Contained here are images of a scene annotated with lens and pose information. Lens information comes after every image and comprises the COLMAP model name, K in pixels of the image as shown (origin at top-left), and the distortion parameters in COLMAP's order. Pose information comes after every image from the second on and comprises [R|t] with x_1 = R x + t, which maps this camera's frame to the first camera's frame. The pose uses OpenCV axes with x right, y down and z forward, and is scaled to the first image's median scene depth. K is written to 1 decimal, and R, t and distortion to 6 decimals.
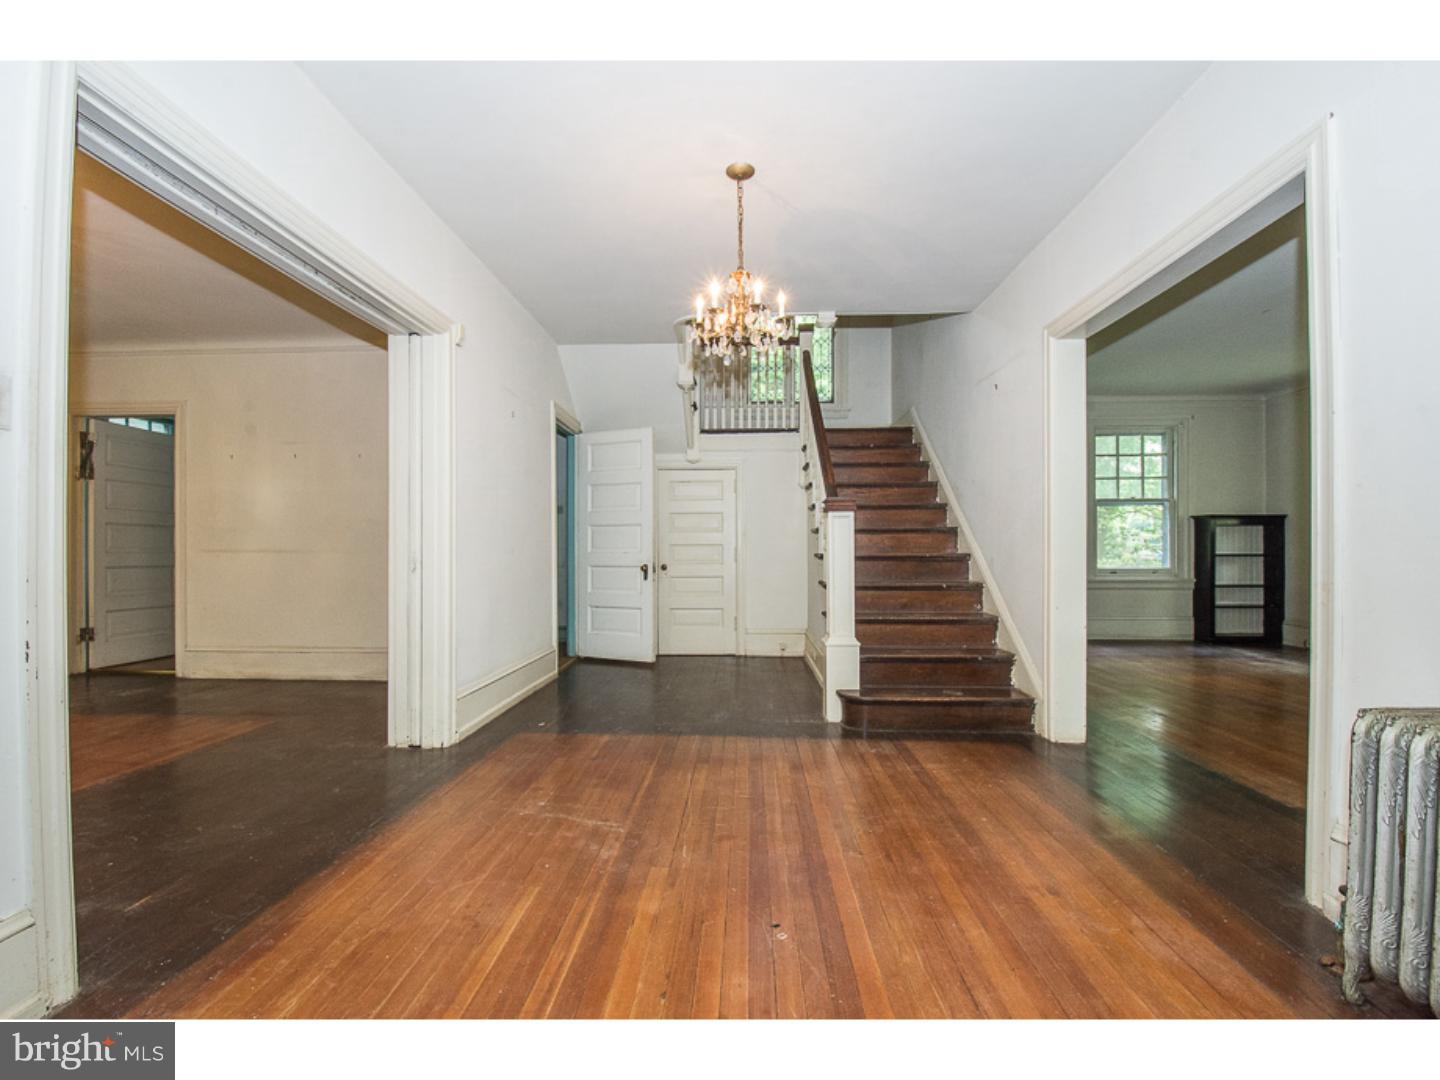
lens RADIAL K [[628.0, 0, 720.7], [0, 628.0, 548.8], [0, 0, 1]] dist [0.021832, -0.028310]
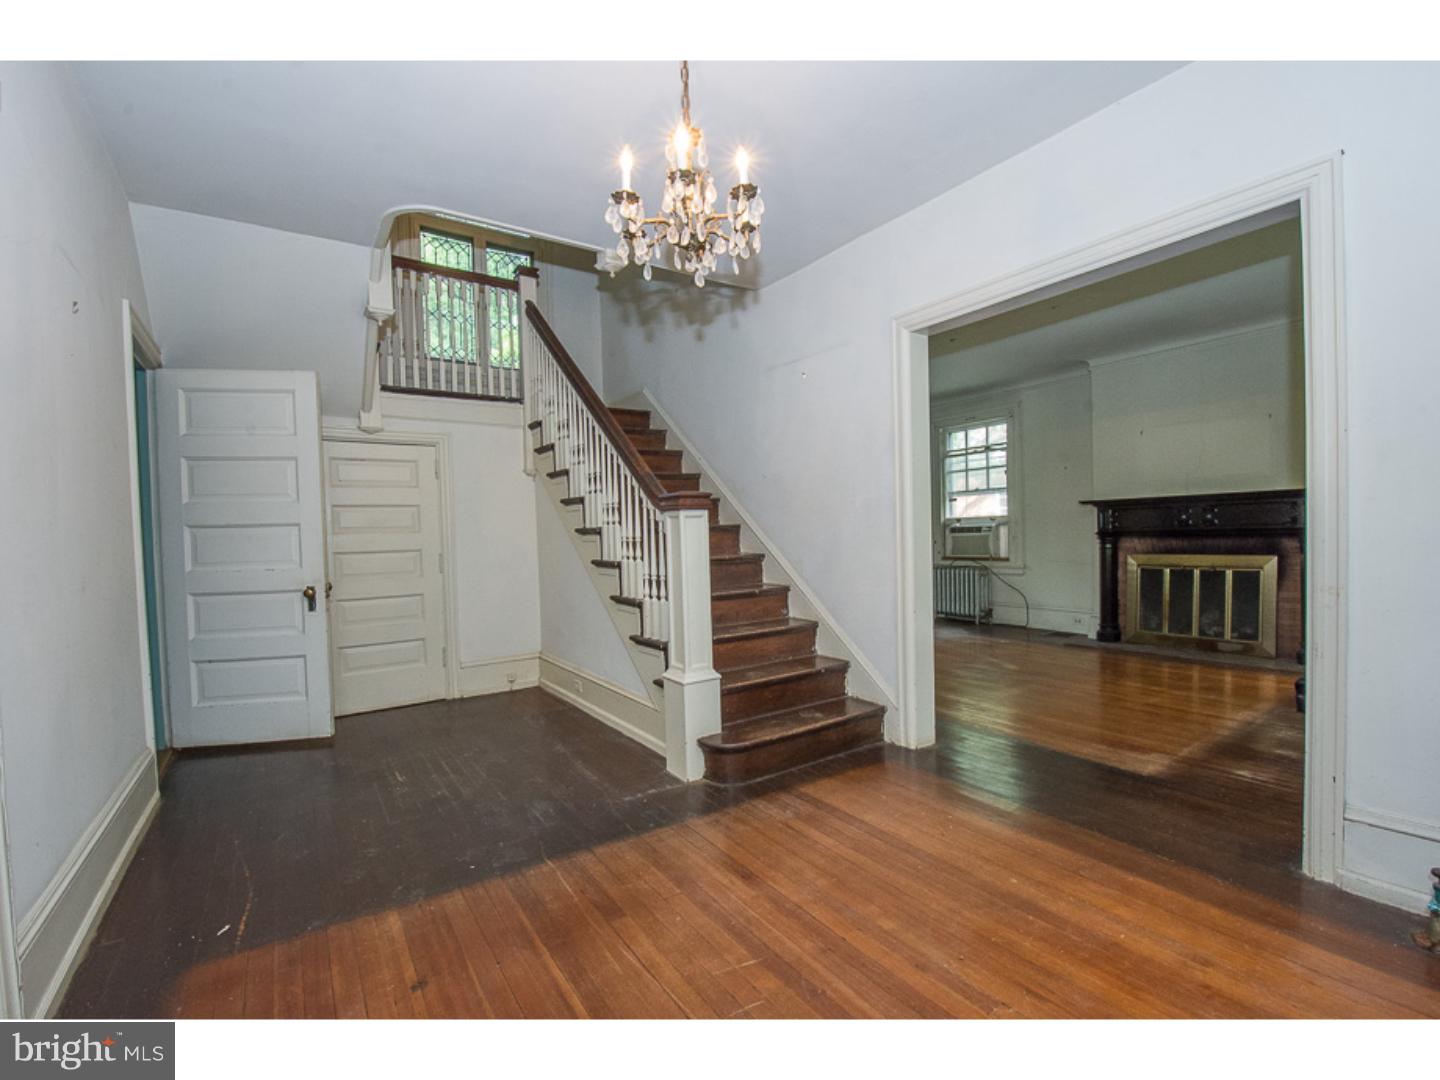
lens RADIAL K [[628.0, 0, 720.7], [0, 628.0, 548.8], [0, 0, 1]] dist [0.021832, -0.028310]
pose [[0.802842, -0.034471, 0.595194, -0.211984], [0.023728, 0.999384, 0.025873, -0.026127], [-0.595719, -0.006649, 0.803165, 0.305459]]
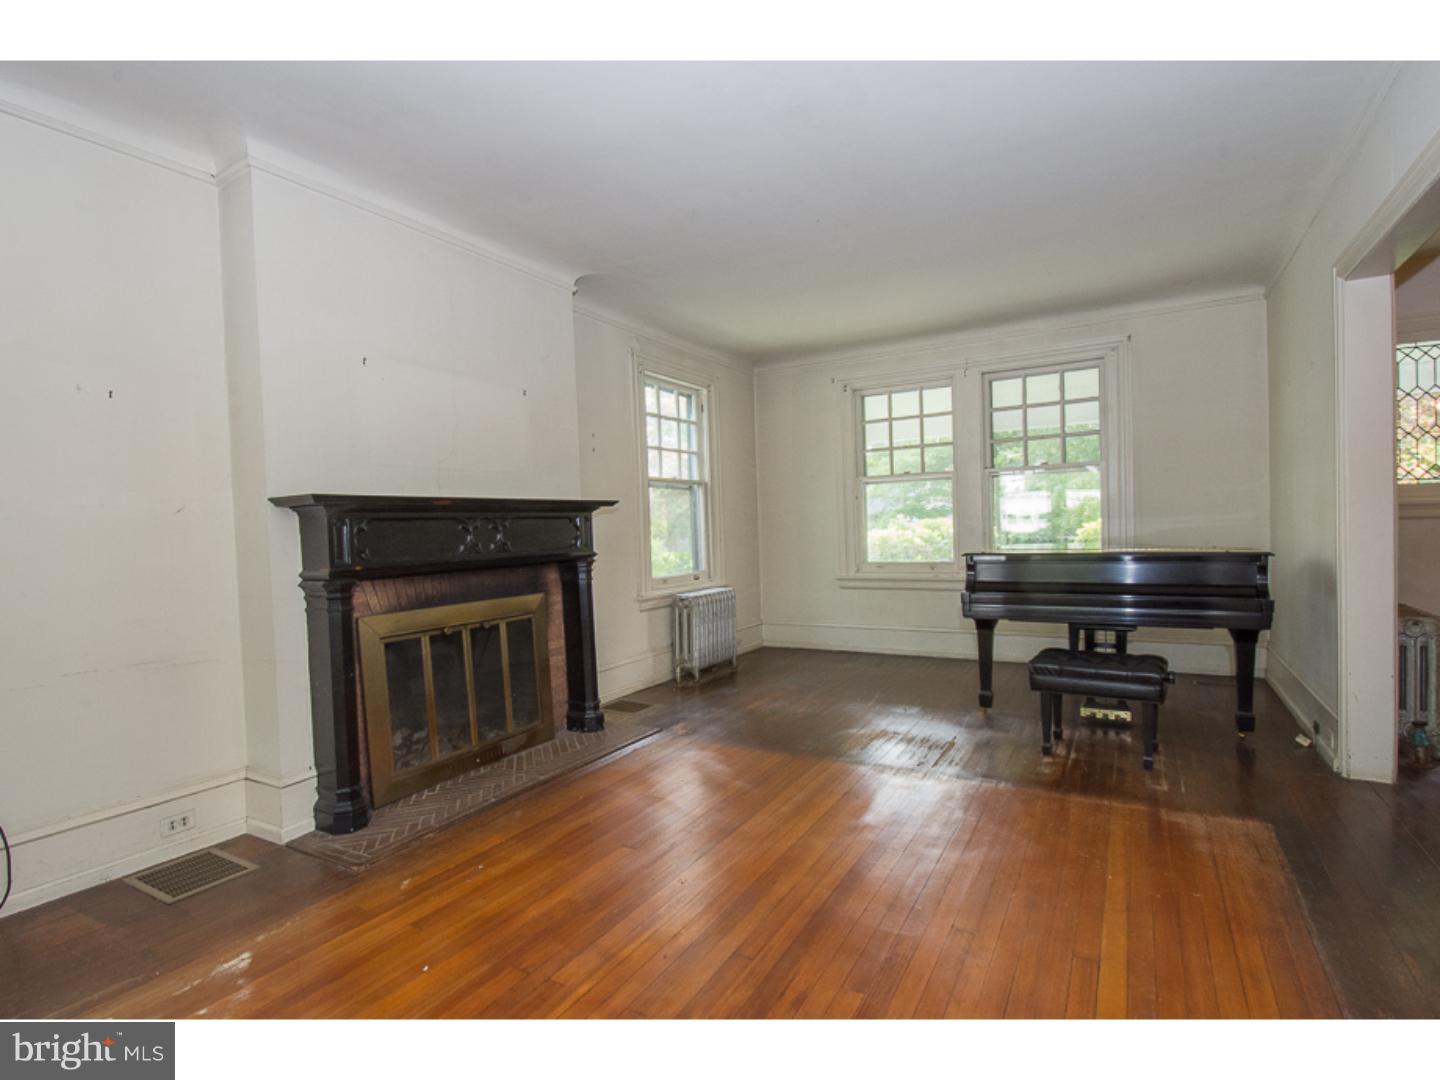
lens RADIAL K [[717.4, 0, 720.0], [0, 717.4, 540.0], [0, 0, 1]] dist [-0.000214, -0.000066]
pose [[-0.887183, 0.008397, 0.461341, 0.649603], [0.024437, 0.999286, 0.028806, -0.049142], [-0.460769, 0.036830, -0.886755, 1.337325]]
